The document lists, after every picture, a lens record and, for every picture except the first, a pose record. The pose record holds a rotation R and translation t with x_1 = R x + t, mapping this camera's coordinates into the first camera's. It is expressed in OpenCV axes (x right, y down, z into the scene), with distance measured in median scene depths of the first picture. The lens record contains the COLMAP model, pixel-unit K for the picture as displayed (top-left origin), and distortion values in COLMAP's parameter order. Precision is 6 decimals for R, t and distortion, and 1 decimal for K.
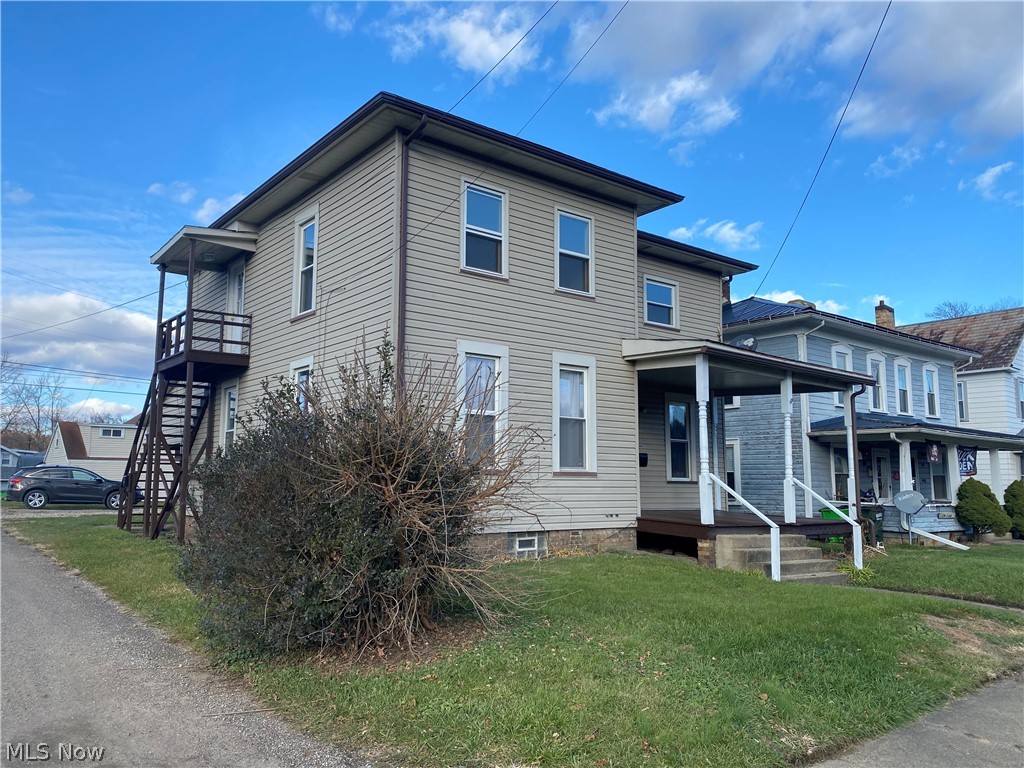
lens RADIAL K [[778.0, 0, 511.6], [0, 778.0, 387.0], [0, 0, 1]] dist [0.044395, -0.002739]
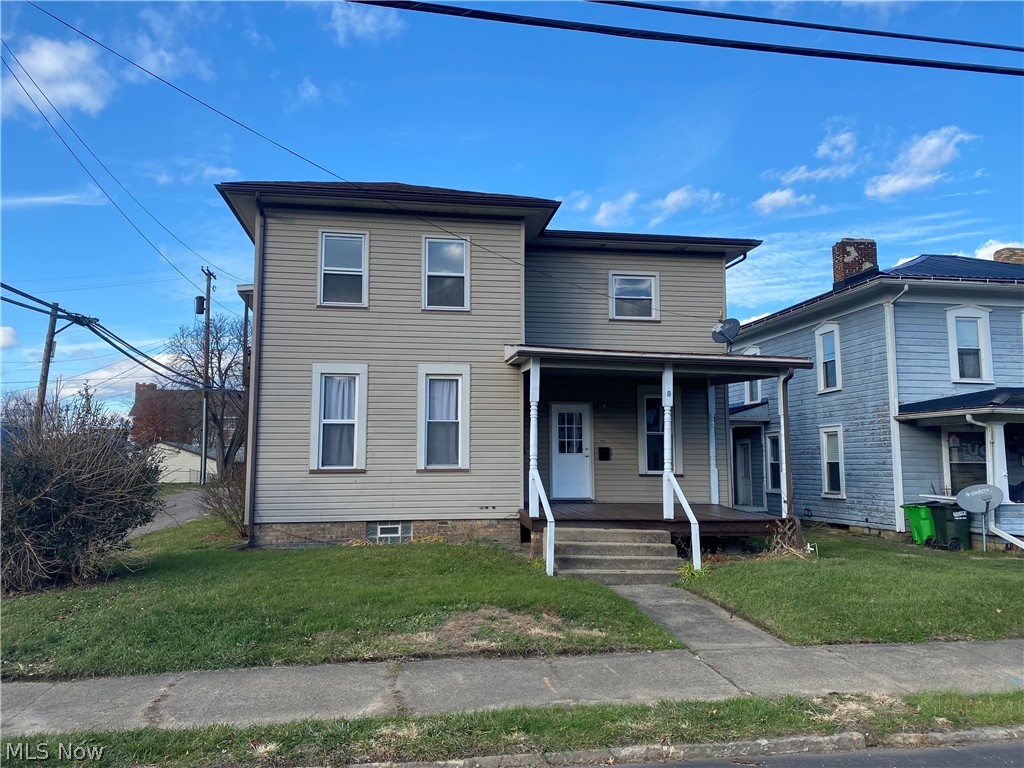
lens RADIAL K [[778.0, 0, 513.0], [0, 778.0, 382.1], [0, 0, 1]] dist [0.044395, -0.002739]
pose [[0.872876, -0.057795, -0.484508, 0.710512], [0.064368, 0.997922, -0.003075, -0.006336], [0.483679, -0.028502, 0.874781, 0.063603]]
